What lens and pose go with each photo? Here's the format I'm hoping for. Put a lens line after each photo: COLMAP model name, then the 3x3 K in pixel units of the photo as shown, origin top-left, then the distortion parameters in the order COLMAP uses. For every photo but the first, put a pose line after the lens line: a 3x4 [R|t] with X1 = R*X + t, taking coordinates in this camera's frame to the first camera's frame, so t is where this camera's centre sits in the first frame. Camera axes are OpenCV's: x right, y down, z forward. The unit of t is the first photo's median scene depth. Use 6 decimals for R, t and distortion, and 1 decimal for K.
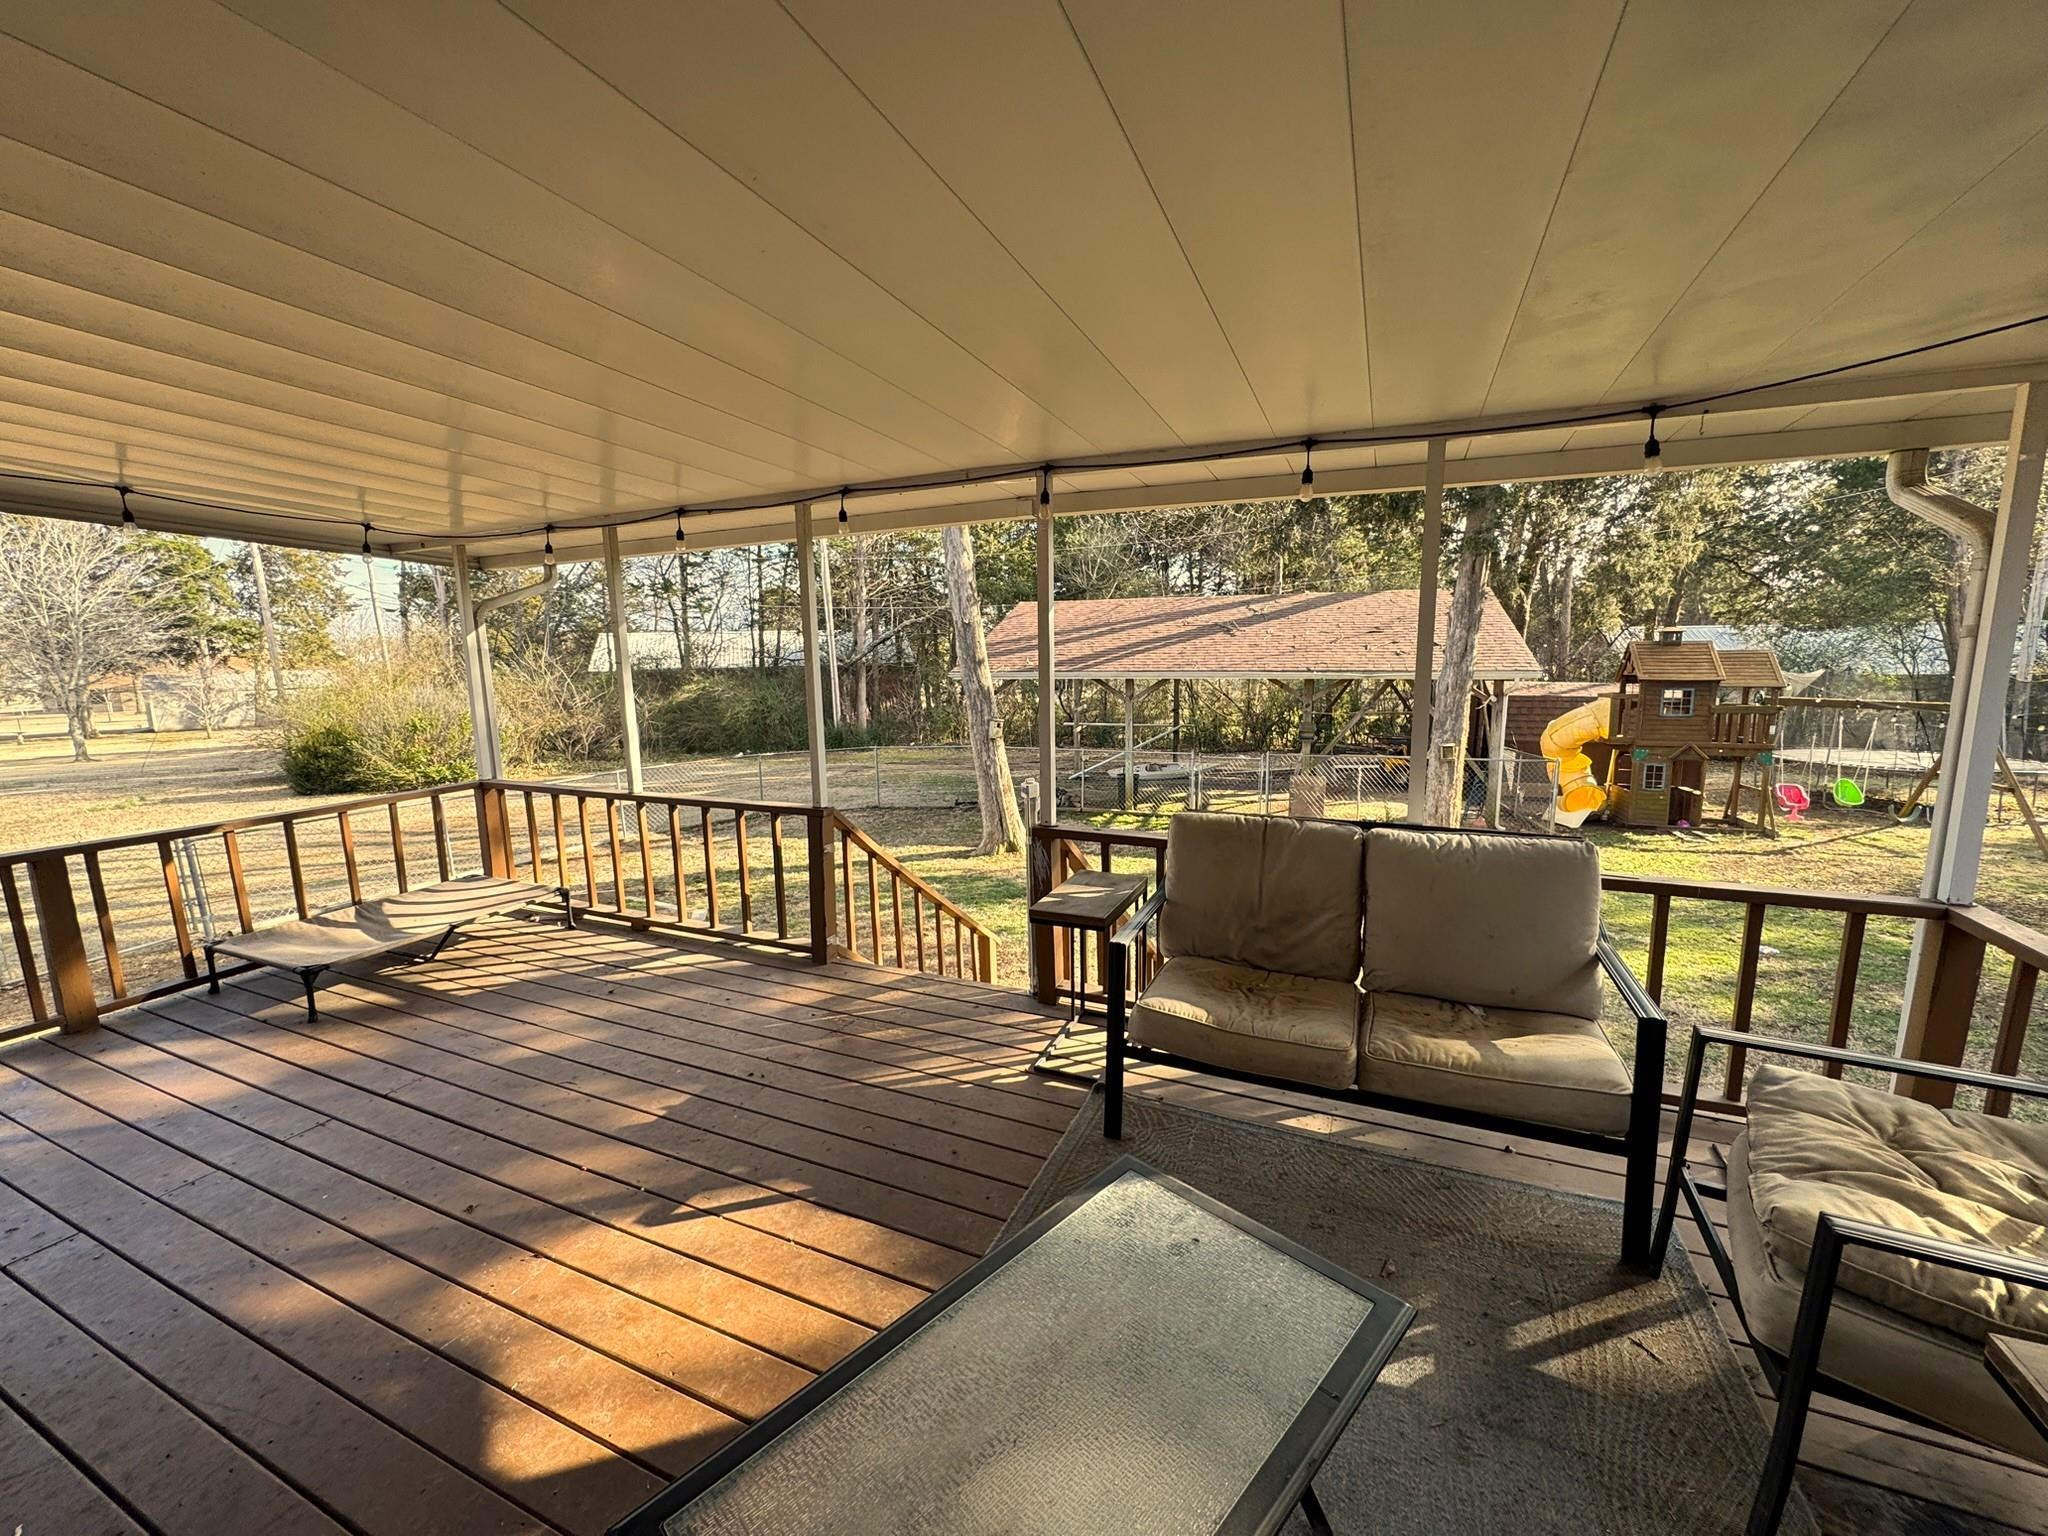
lens RADIAL K [[812.3, 0, 1019.7], [0, 812.3, 768.3], [0, 0, 1]] dist [0.002345, 0.000762]
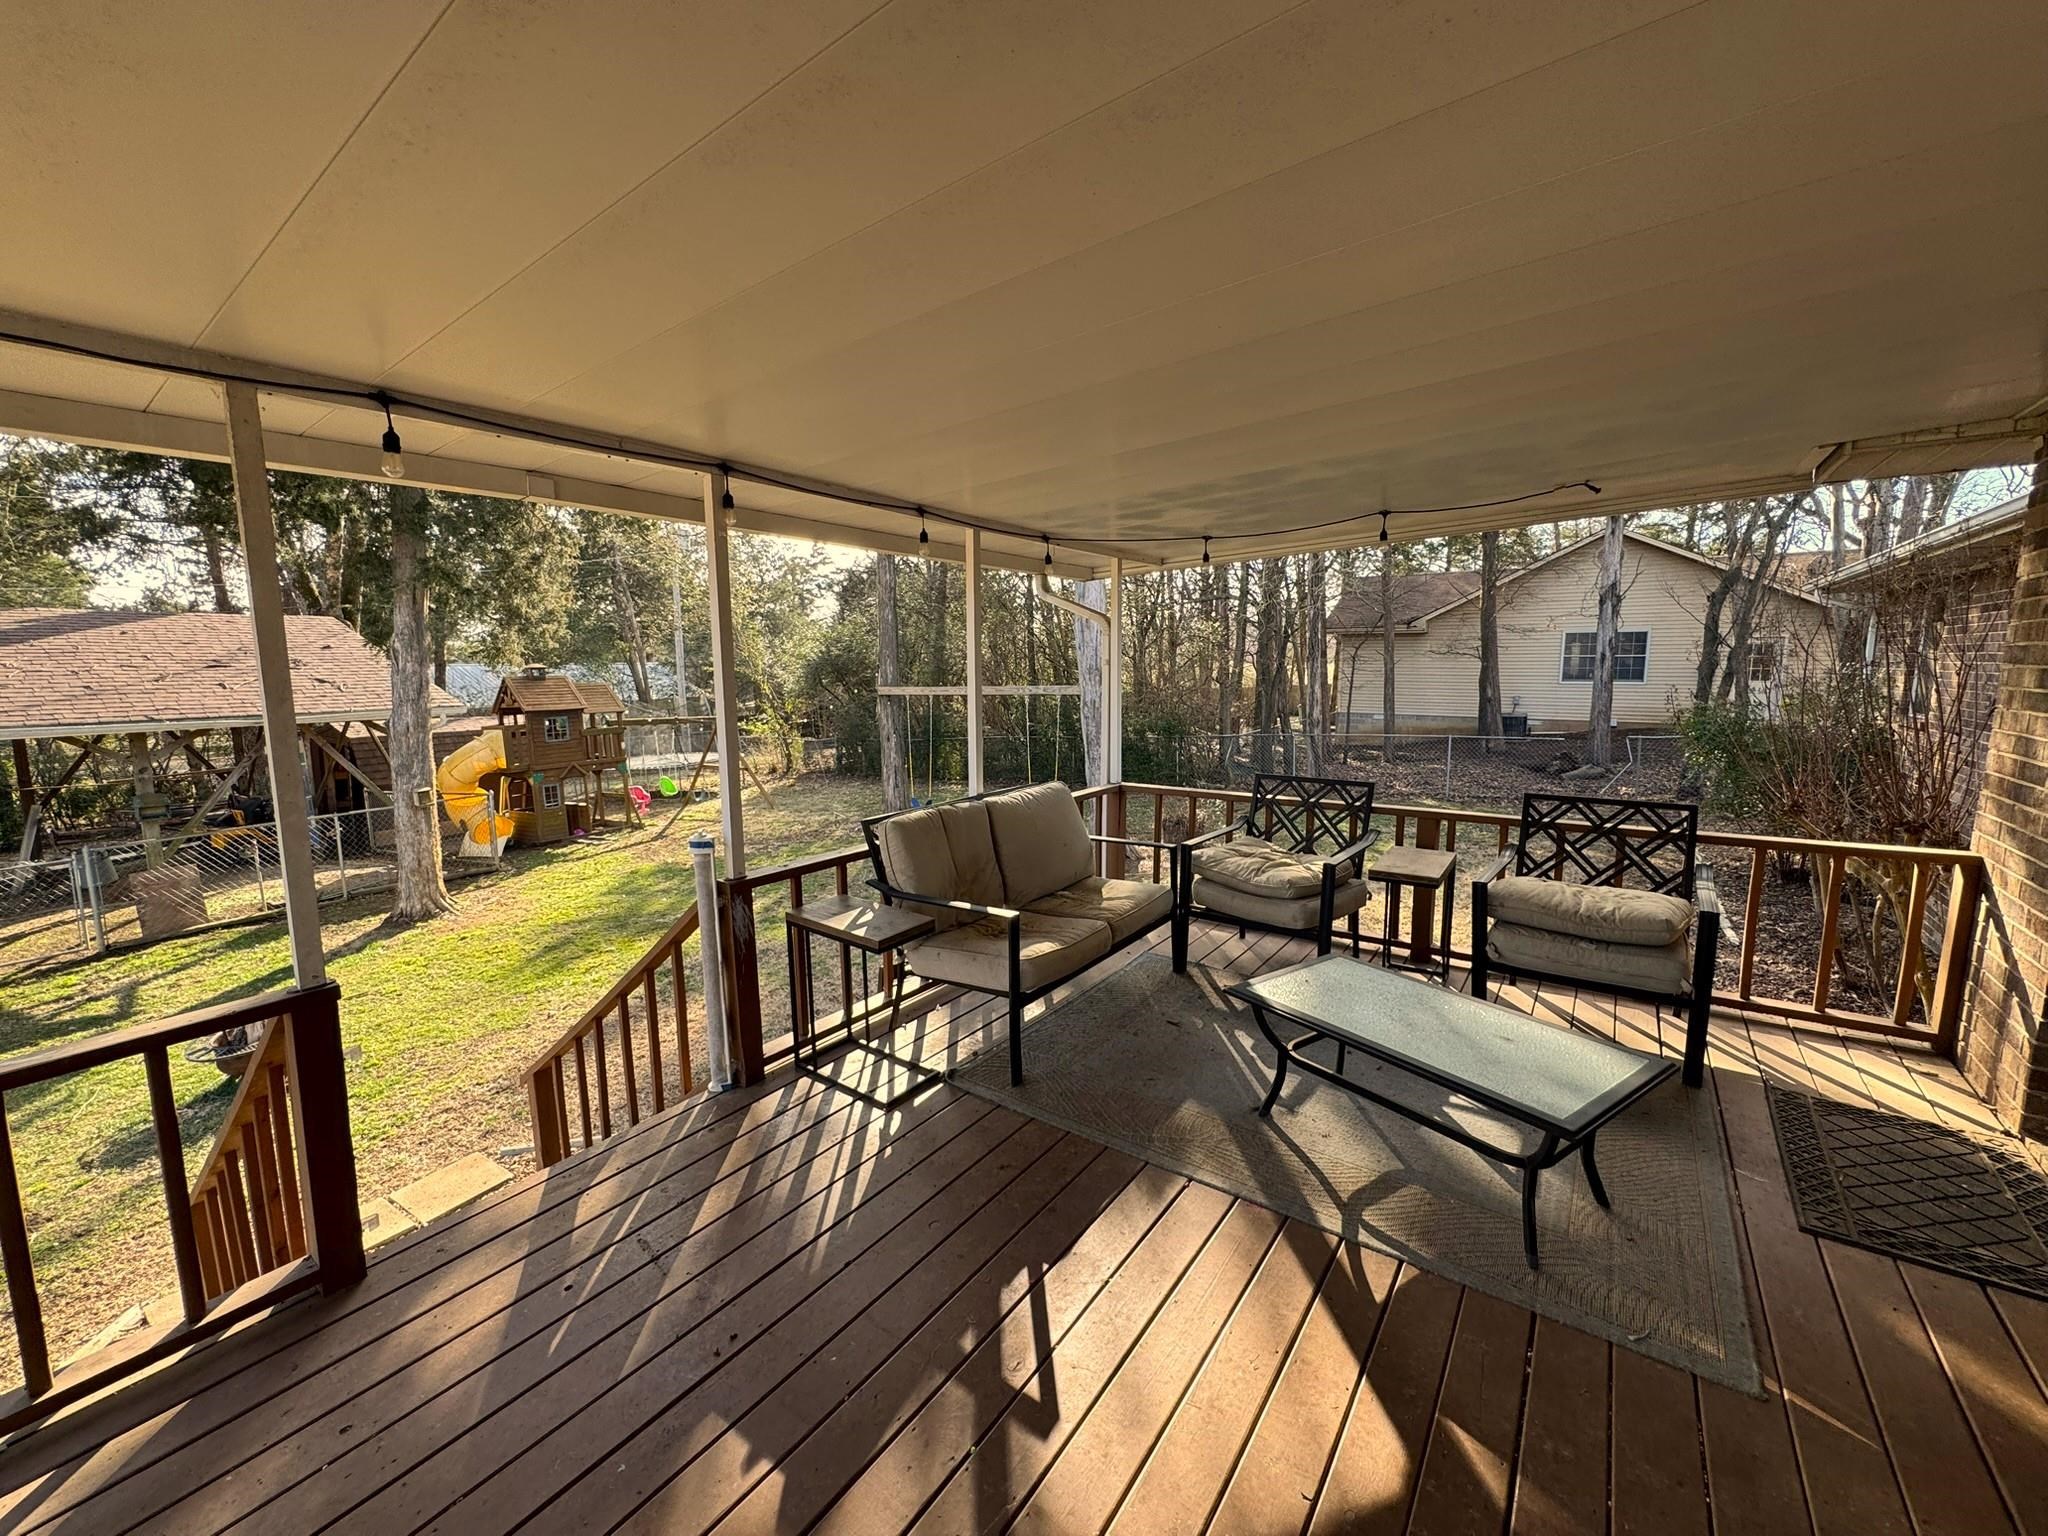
lens RADIAL K [[812.3, 0, 1019.7], [0, 812.3, 768.3], [0, 0, 1]] dist [0.002345, 0.000762]
pose [[0.211505, -0.114168, 0.970686, -0.700164], [0.159305, 0.983900, 0.081011, -0.063836], [-0.964307, 0.137500, 0.226287, 0.482030]]
